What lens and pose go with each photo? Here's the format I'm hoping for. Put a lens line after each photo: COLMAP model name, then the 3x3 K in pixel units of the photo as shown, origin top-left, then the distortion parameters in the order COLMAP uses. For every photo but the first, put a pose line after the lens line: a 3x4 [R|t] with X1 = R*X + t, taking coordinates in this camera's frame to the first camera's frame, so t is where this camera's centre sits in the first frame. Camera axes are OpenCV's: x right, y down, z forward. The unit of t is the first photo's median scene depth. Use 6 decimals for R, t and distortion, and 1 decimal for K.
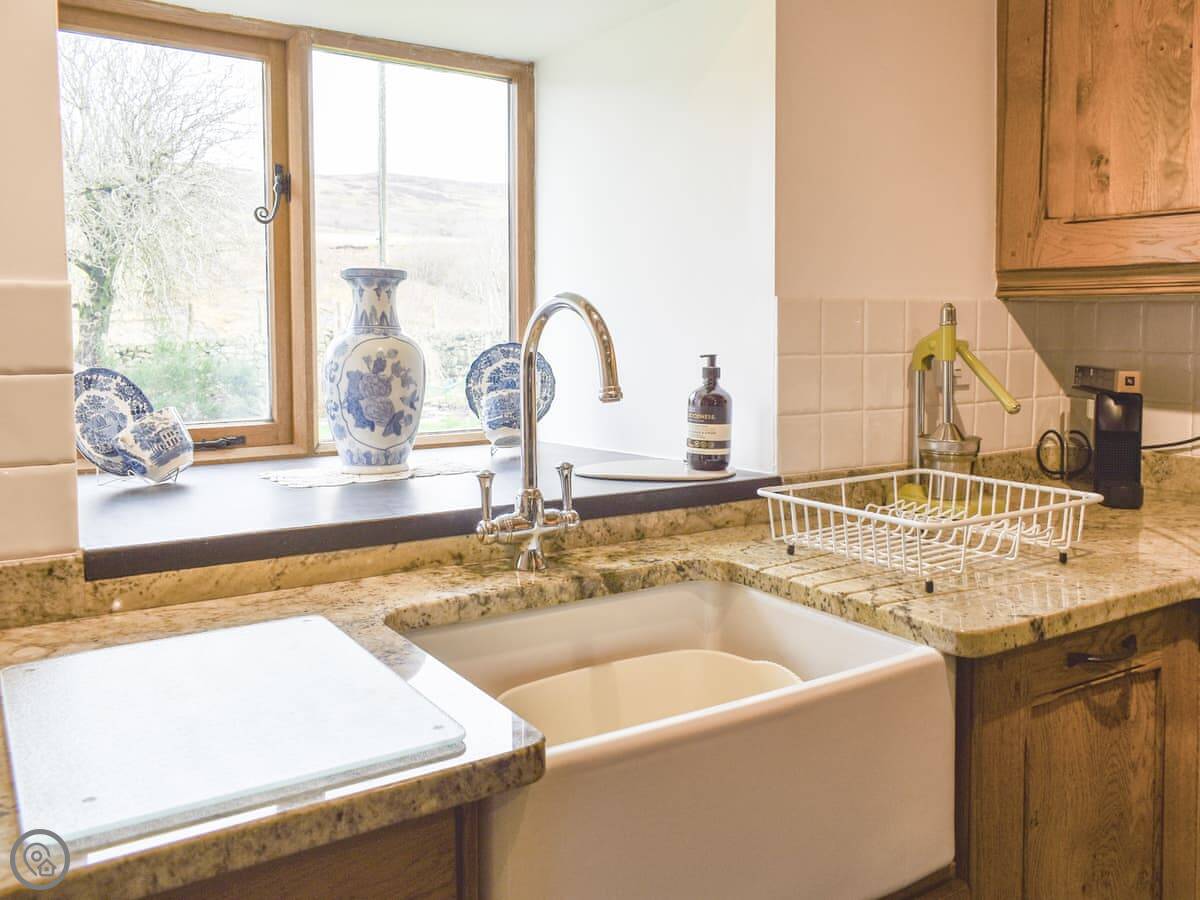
lens RADIAL K [[1032.7, 0, 598.9], [0, 1032.7, 390.8], [0, 0, 1]] dist [-0.031199, 0.017169]
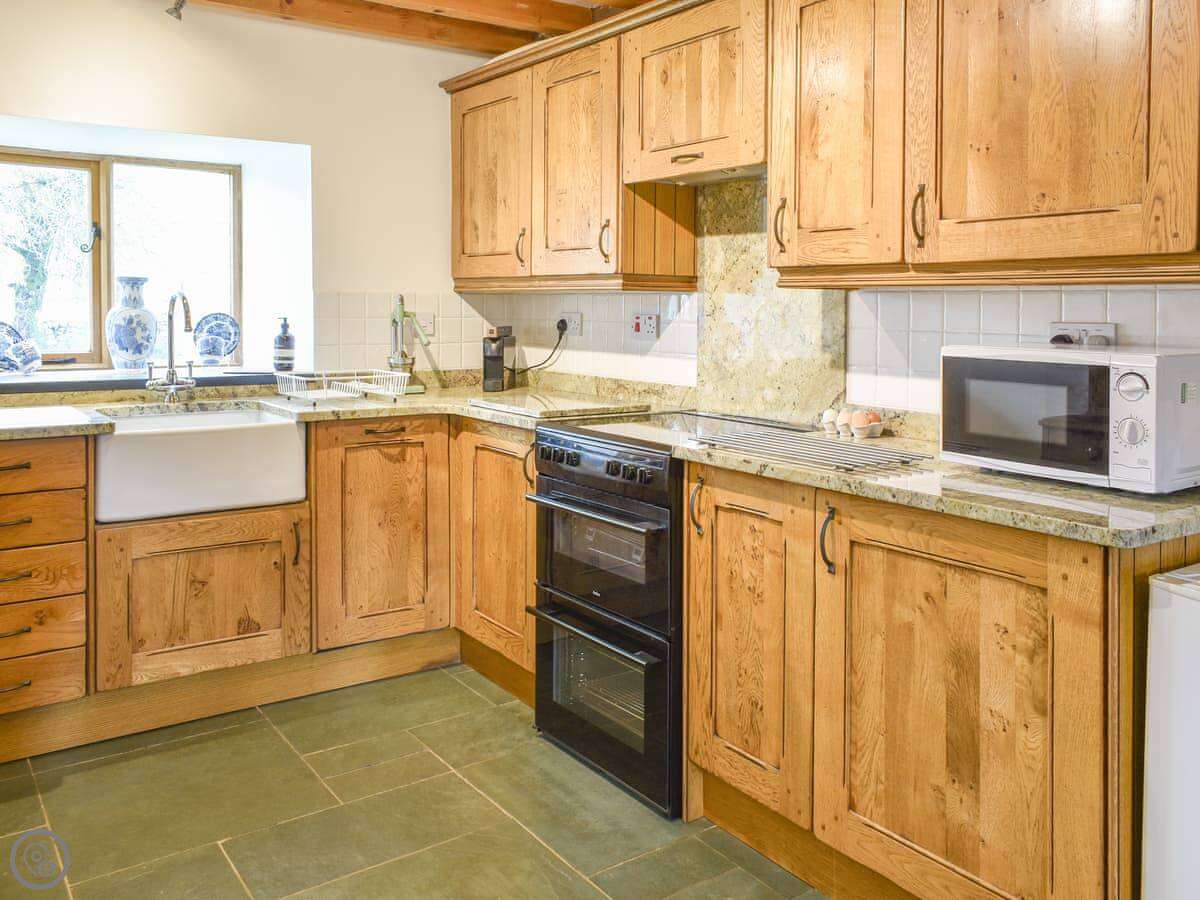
lens RADIAL K [[1174.9, 0, 662.2], [0, 1174.9, 358.7], [0, 0, 1]] dist [0.001206, 0.000000]
pose [[0.999685, 0.005106, 0.024593, 0.833274], [-0.004608, 0.999784, -0.020242, 0.096801], [-0.024691, 0.020122, 0.999493, -1.478222]]
